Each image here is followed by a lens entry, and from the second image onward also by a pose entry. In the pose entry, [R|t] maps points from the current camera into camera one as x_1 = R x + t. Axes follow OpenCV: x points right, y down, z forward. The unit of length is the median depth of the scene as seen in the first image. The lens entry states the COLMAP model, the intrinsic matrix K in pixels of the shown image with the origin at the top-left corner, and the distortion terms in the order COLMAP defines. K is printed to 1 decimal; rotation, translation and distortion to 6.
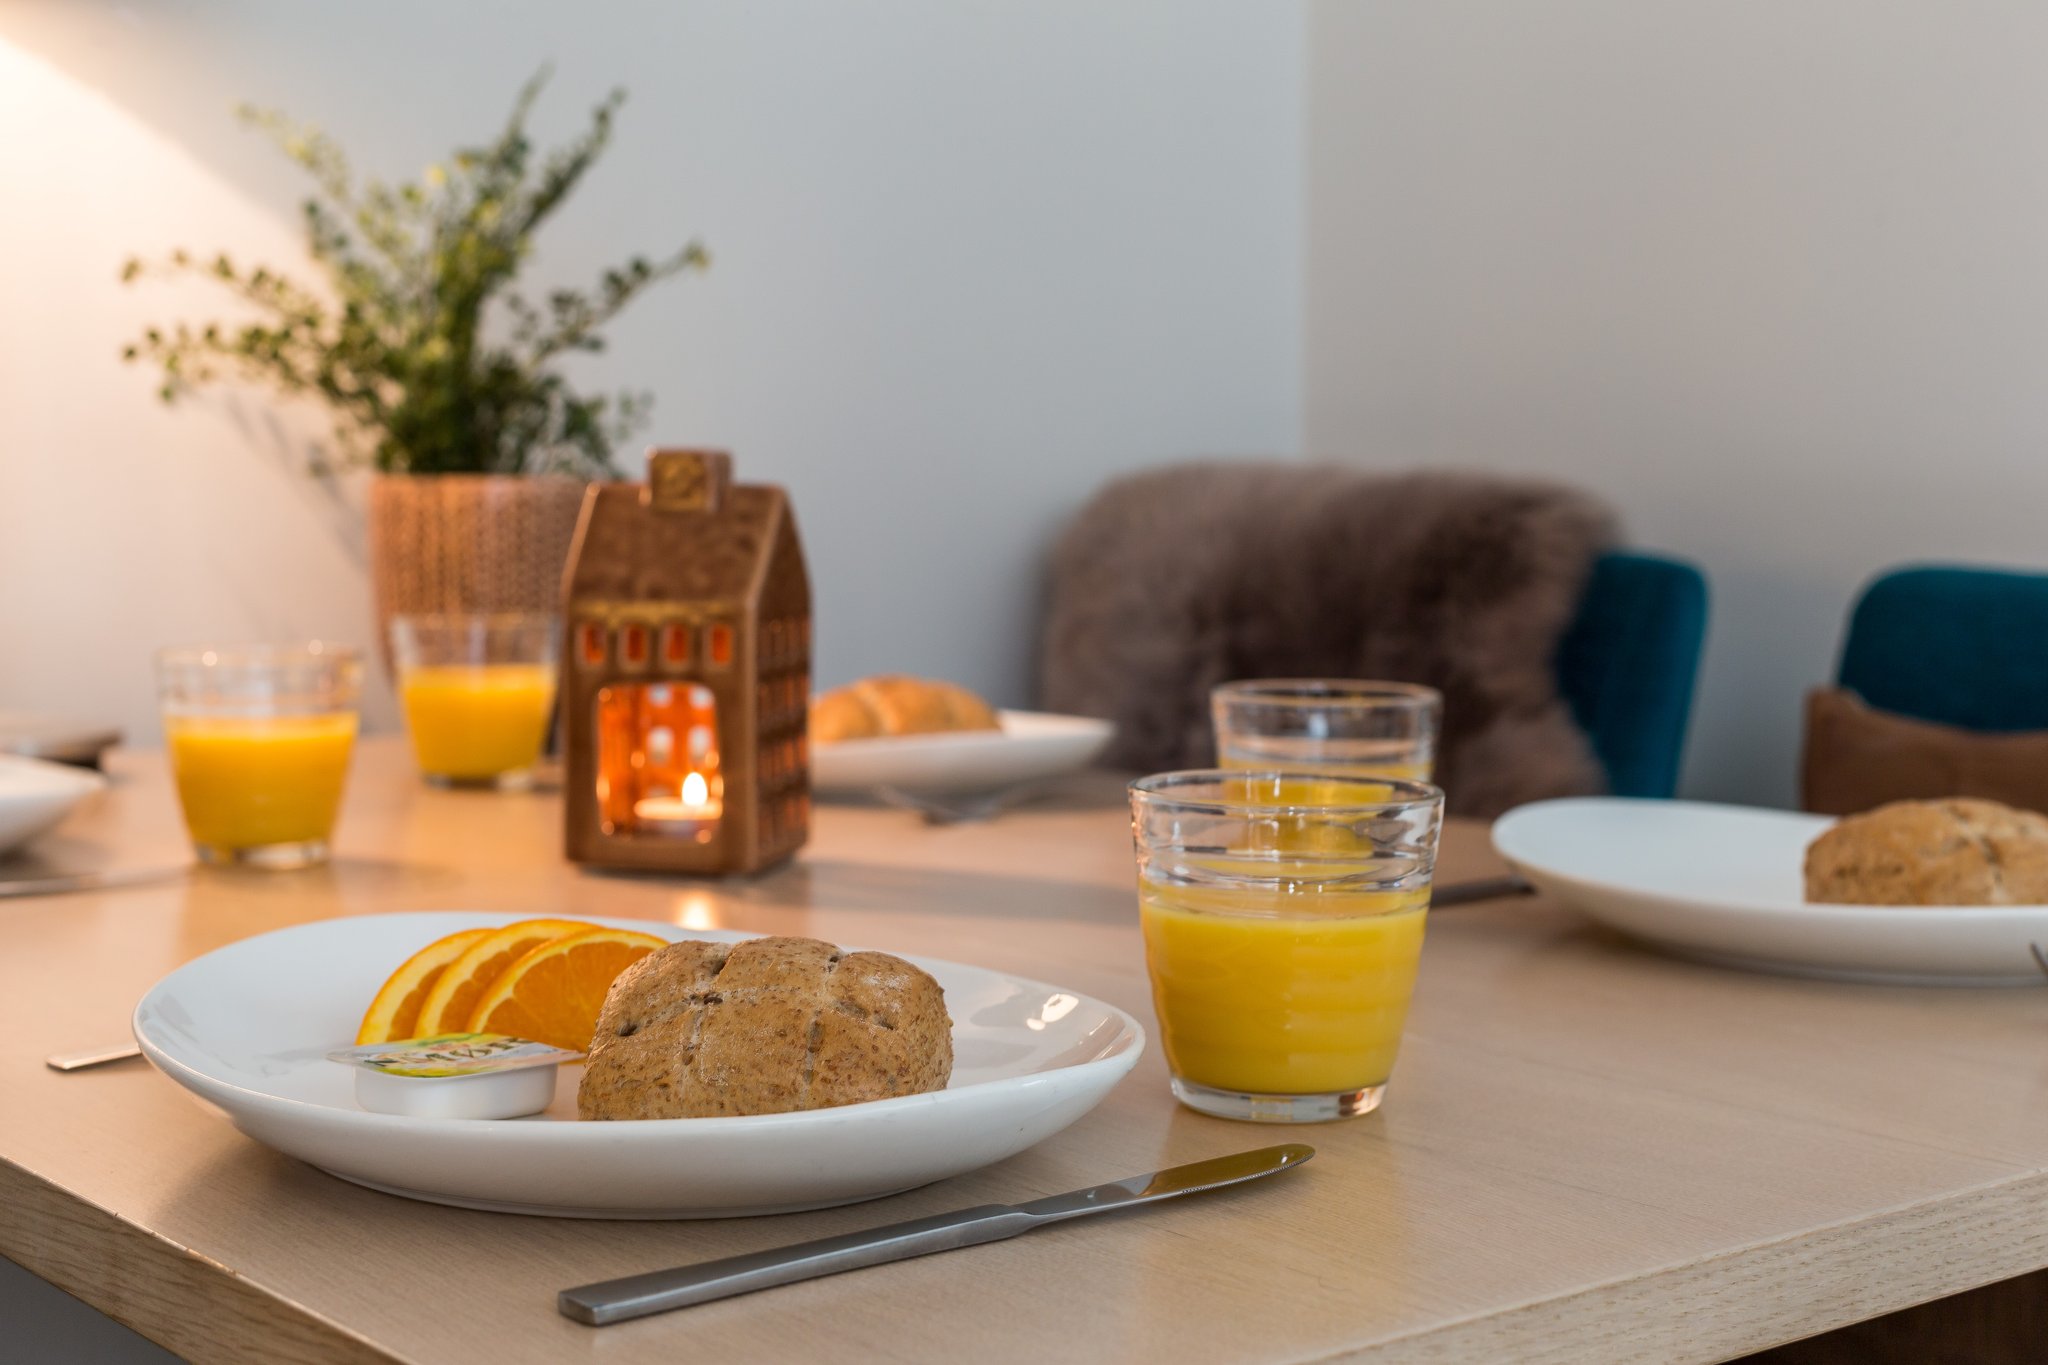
lens RADIAL K [[4147.4, 0, 1024.0], [0, 4147.4, 682.5], [0, 0, 1]] dist [-0.058987, -0.257517]
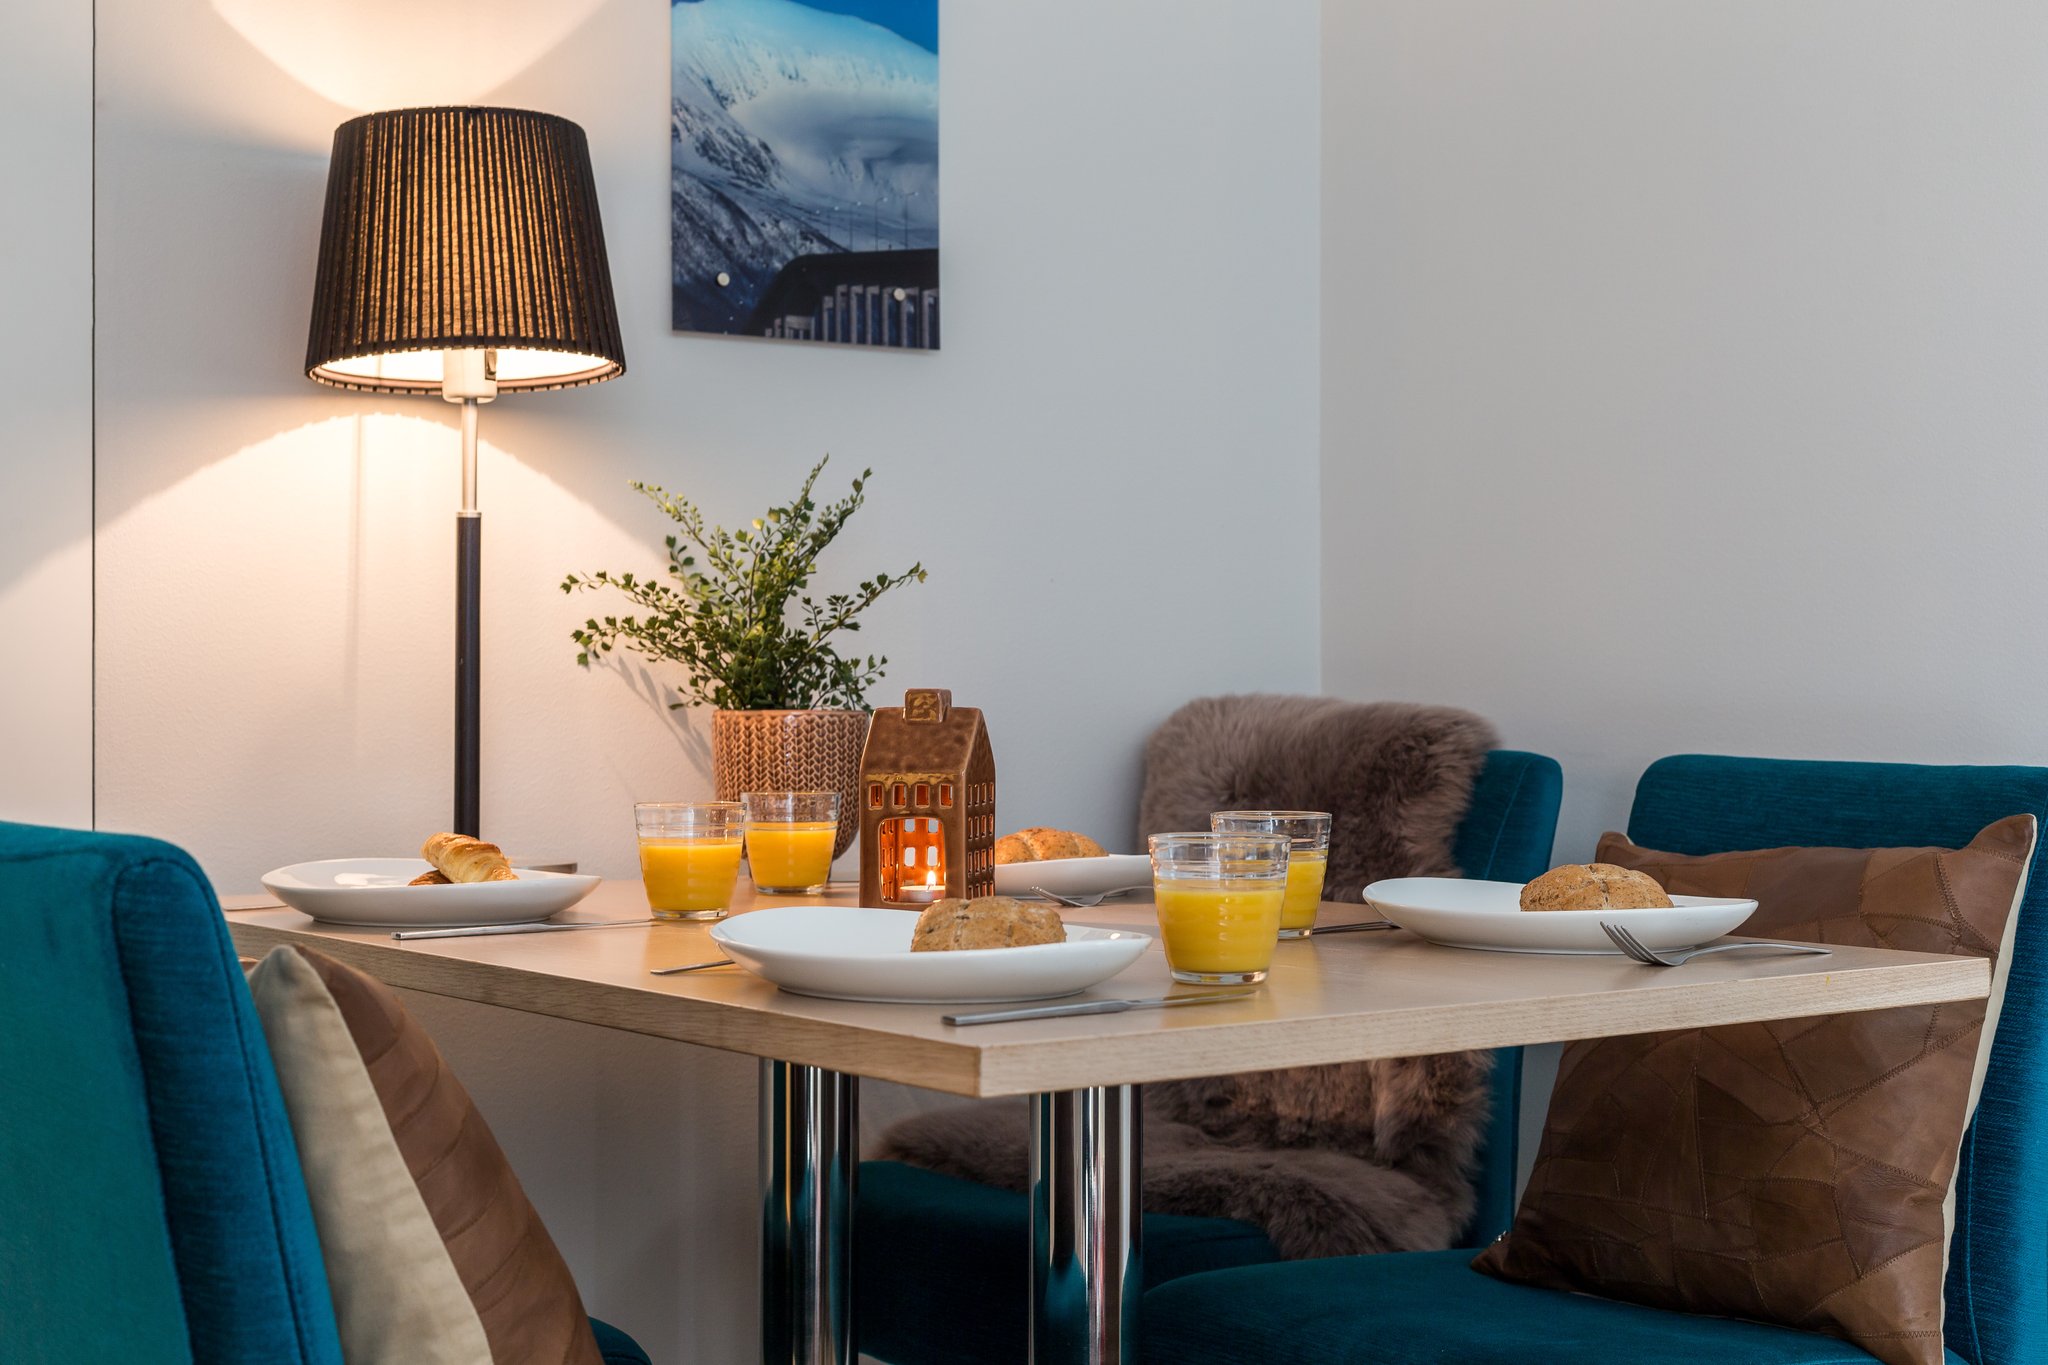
lens RADIAL K [[4147.4, 0, 1024.0], [0, 4147.4, 682.5], [0, 0, 1]] dist [-0.058987, -0.257517]
pose [[0.999345, -0.009887, -0.034803, 0.019175], [0.007765, 0.998132, -0.060601, 0.040128], [0.035338, 0.060291, 0.997555, -0.633184]]
